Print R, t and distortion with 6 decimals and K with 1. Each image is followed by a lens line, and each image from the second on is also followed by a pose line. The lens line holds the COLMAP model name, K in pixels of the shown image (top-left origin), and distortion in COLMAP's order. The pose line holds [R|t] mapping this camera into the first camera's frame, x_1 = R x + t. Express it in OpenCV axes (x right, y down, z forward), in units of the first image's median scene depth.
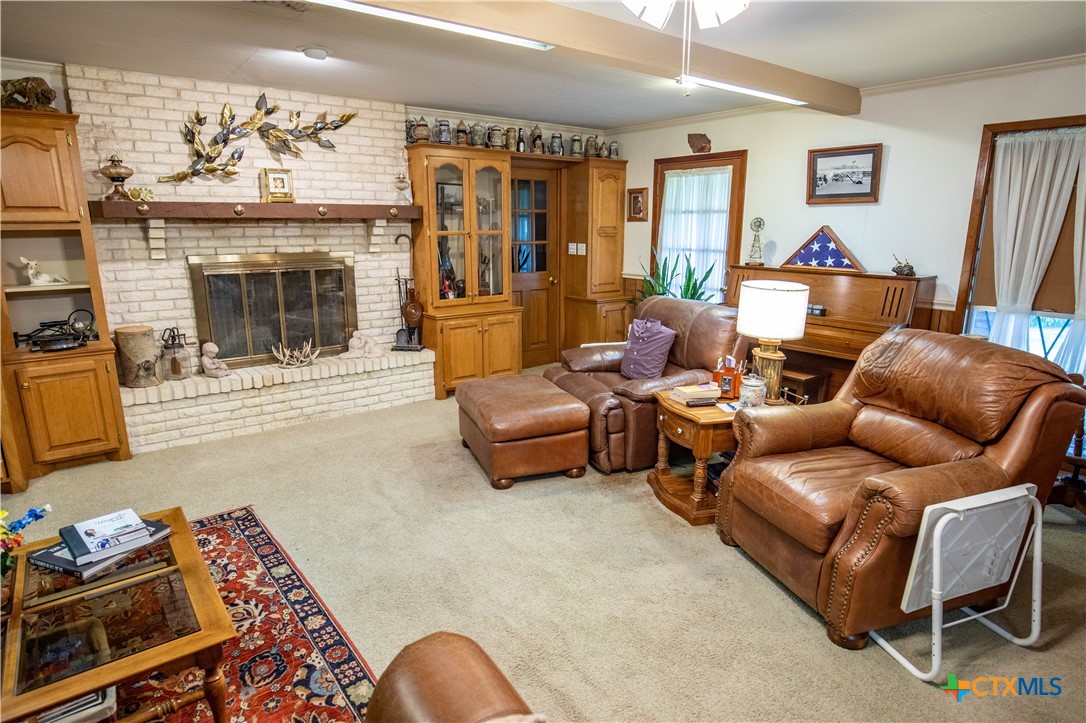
lens RADIAL K [[610.0, 0, 542.6], [0, 610.0, 361.7], [0, 0, 1]] dist [0.005071, 0.000616]
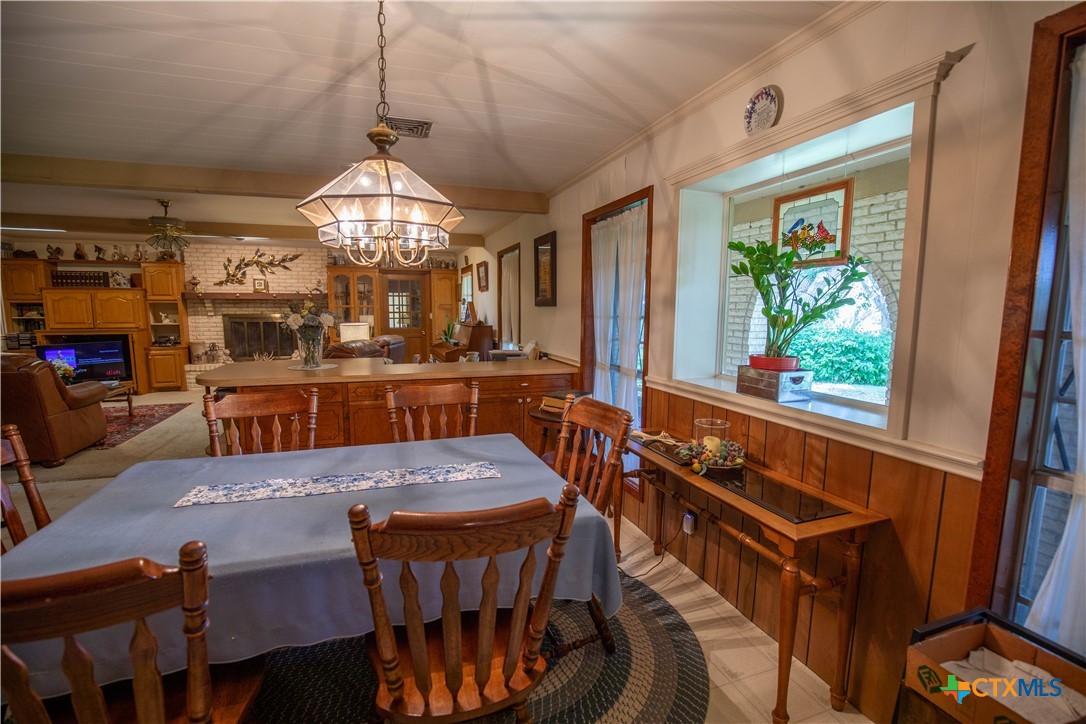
lens RADIAL K [[505.4, 0, 544.7], [0, 505.4, 367.0], [0, 0, 1]] dist [-0.001222, -0.000160]
pose [[0.947508, 0.047102, -0.316243, 1.322042], [-0.078378, 0.993128, -0.086912, 0.115975], [0.309976, 0.107136, 0.944689, -0.505499]]
